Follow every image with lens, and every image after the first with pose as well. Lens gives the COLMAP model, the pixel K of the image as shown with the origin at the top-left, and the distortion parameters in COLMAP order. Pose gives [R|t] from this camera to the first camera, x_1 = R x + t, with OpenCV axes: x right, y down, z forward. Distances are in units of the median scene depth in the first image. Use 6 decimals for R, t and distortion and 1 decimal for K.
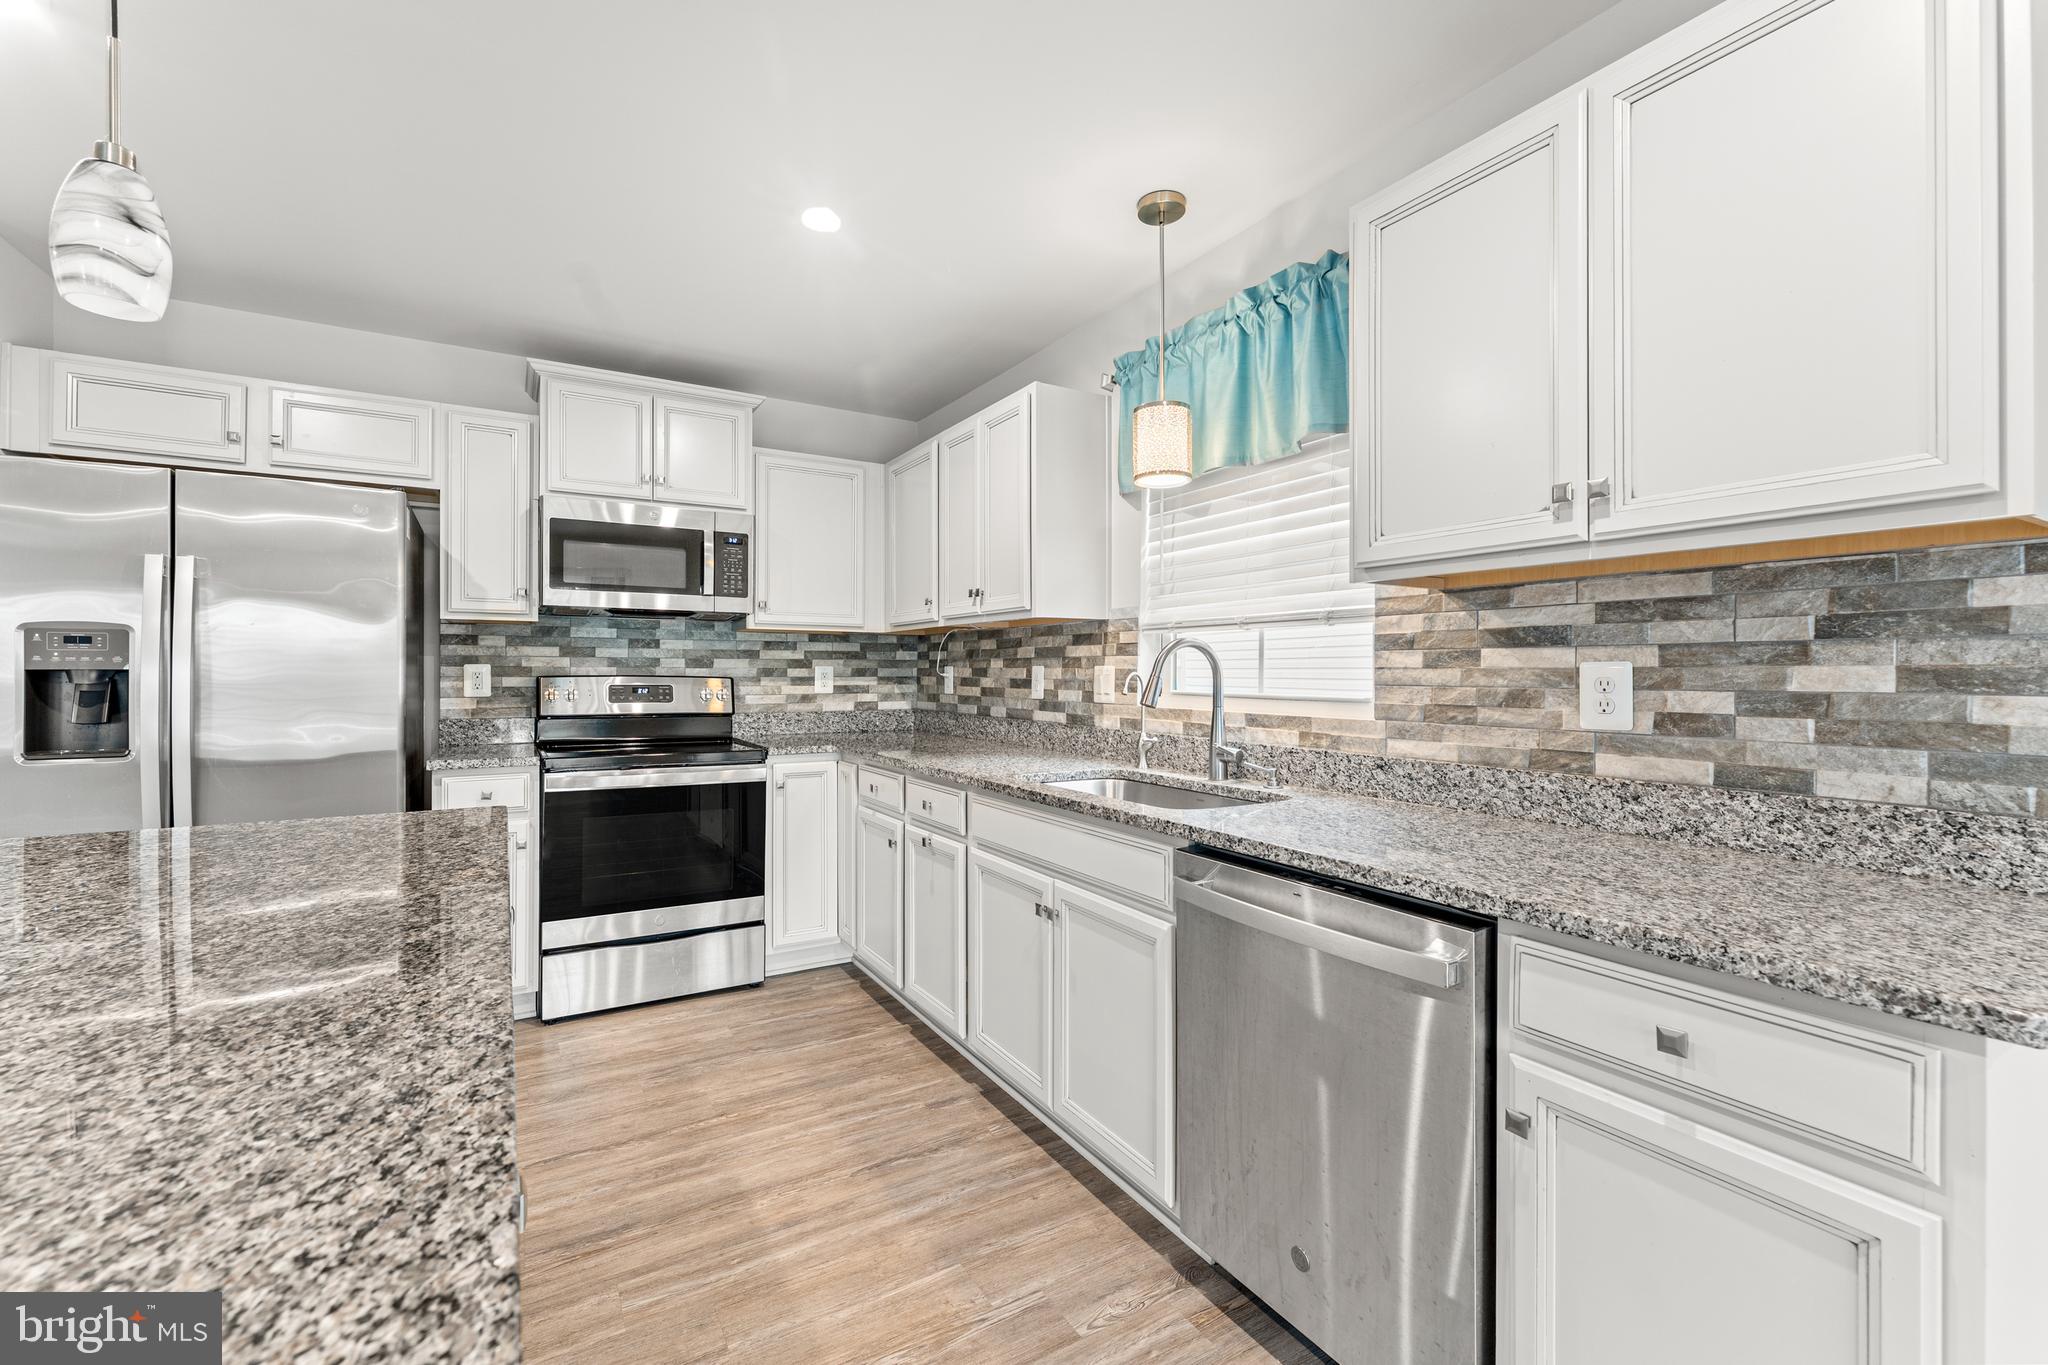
lens RADIAL K [[853.8, 0, 1011.0], [0, 853.8, 674.3], [0, 0, 1]] dist [-0.002032, -0.000646]
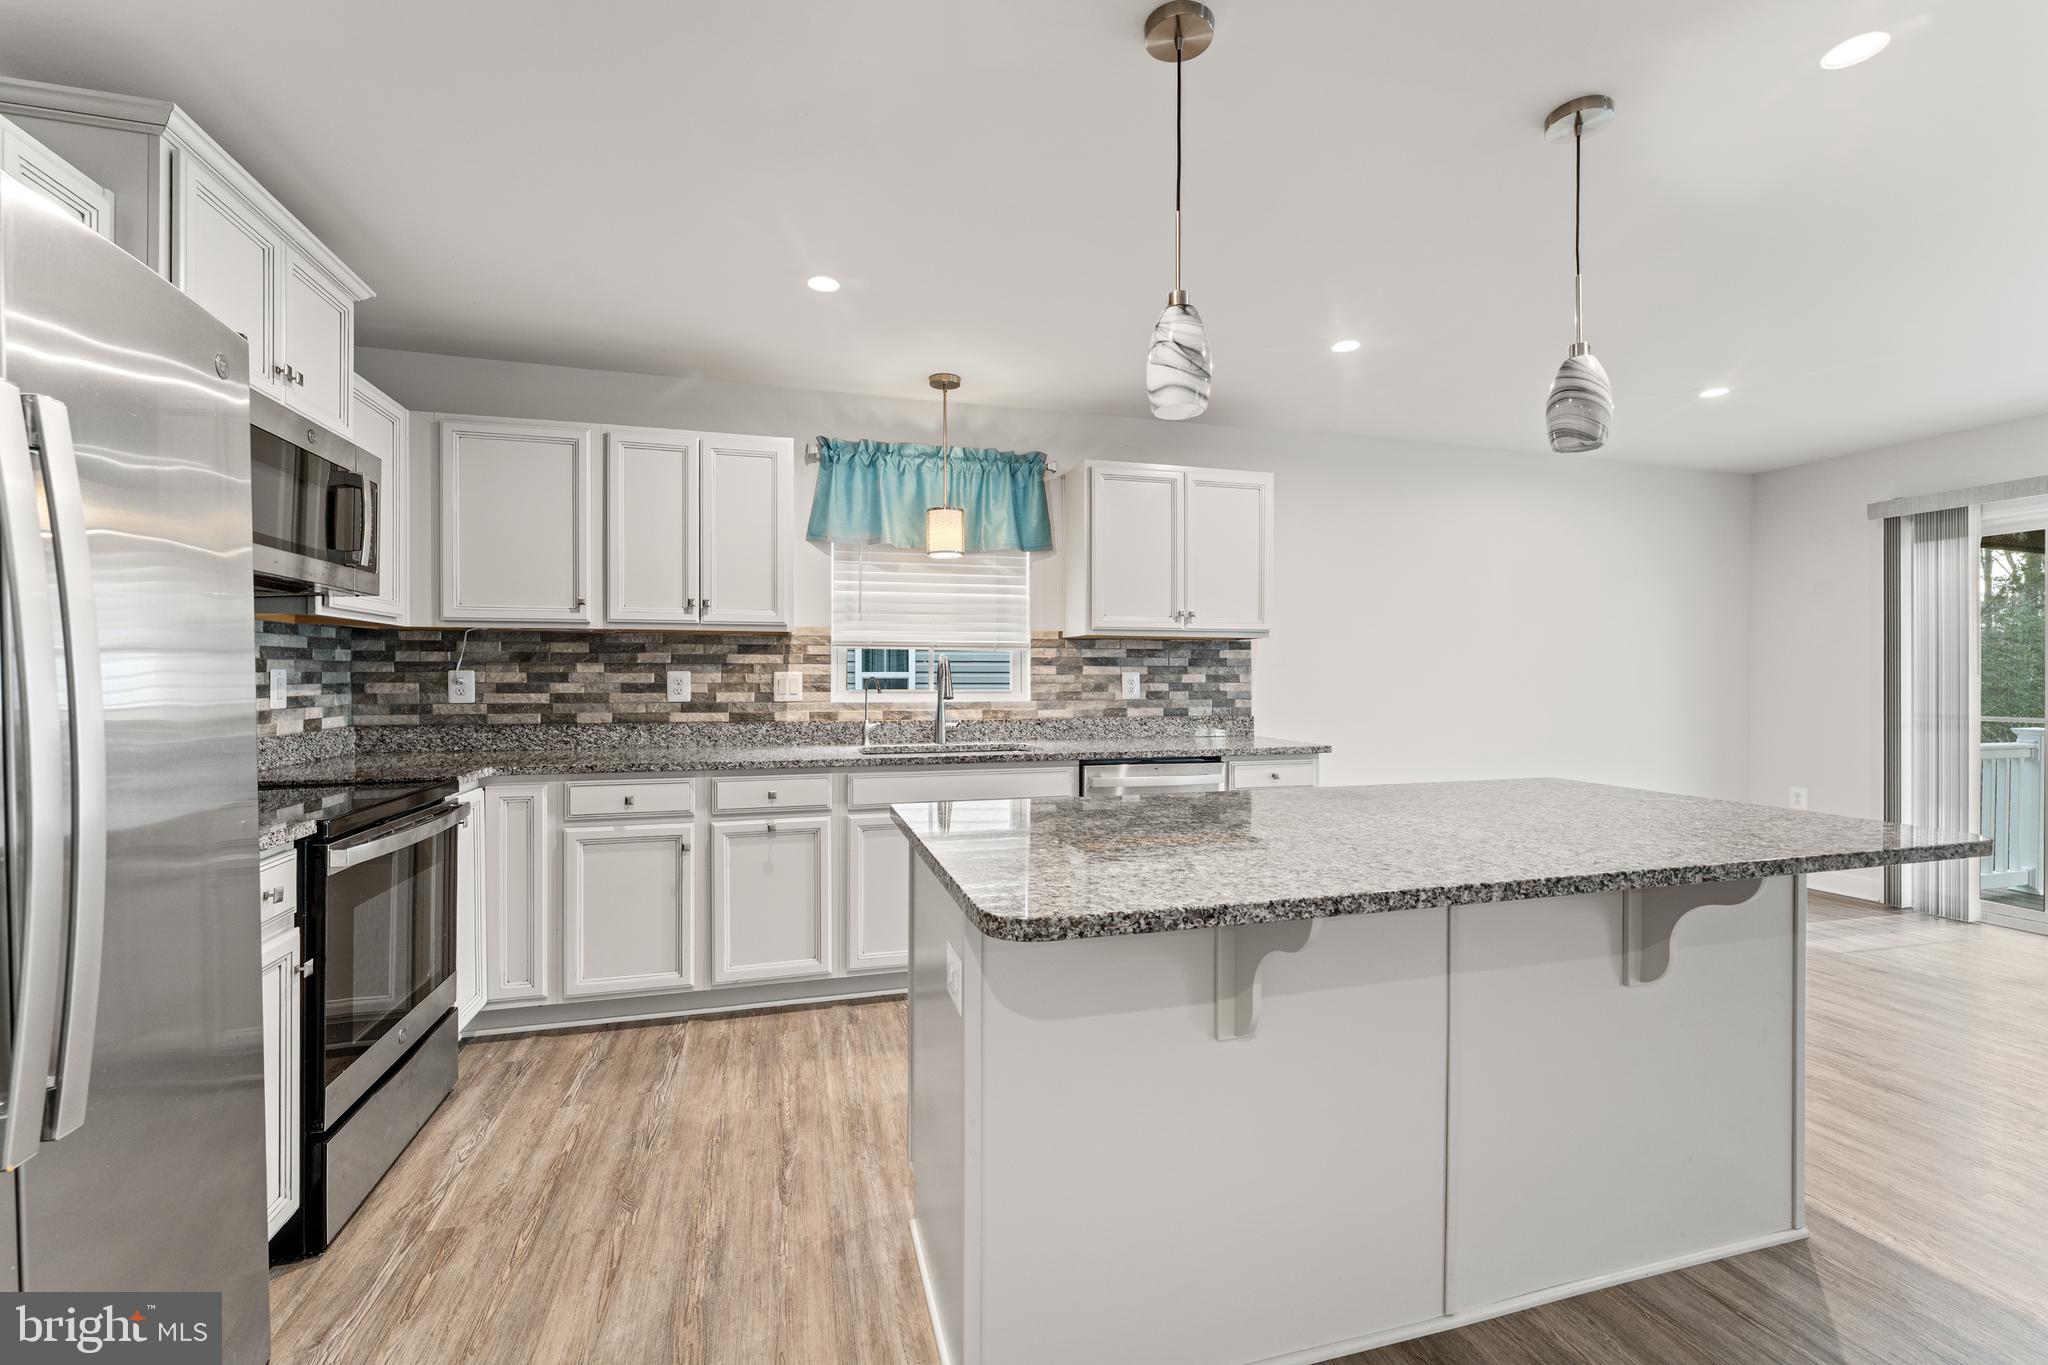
lens RADIAL K [[838.7, 0, 1026.2], [0, 838.7, 680.9], [0, 0, 1]] dist [-0.006883, 0.001863]
pose [[0.261410, -0.008462, 0.965191, -1.014843], [0.002498, 0.999964, 0.008091, -0.005527], [-0.965224, 0.000296, 0.261422, 0.362953]]
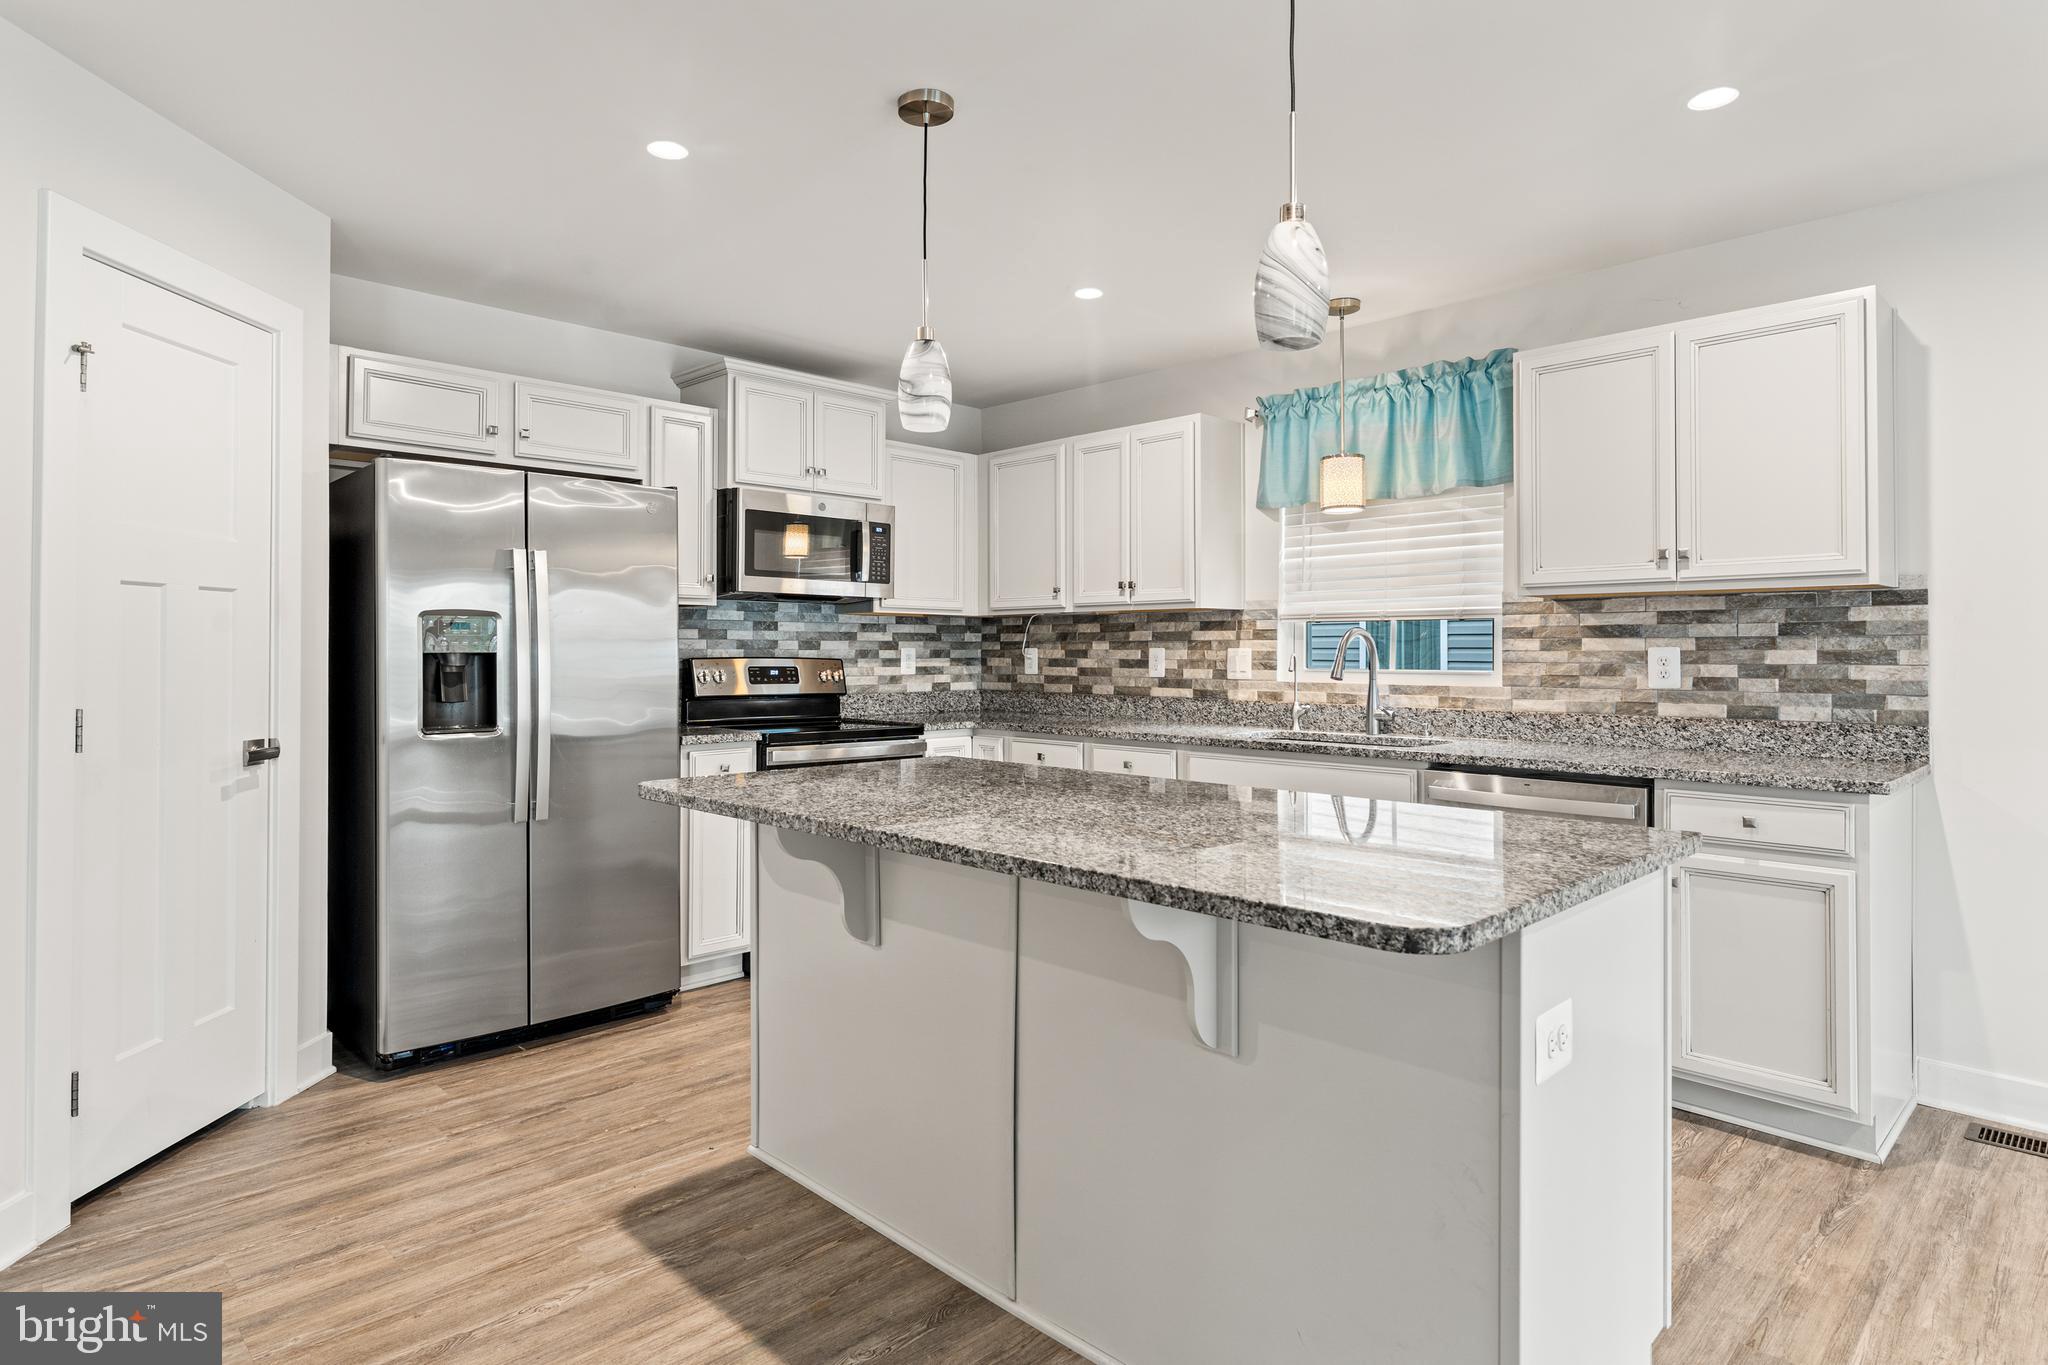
lens RADIAL K [[1099.0, 0, 1013.9], [0, 1099.0, 647.1], [0, 0, 1]] dist [-0.000795, 0.000830]
pose [[0.972482, -0.000449, 0.232977, -0.579377], [0.002089, 0.999975, -0.006793, -0.001829], [-0.232968, 0.007093, 0.972458, -0.441101]]
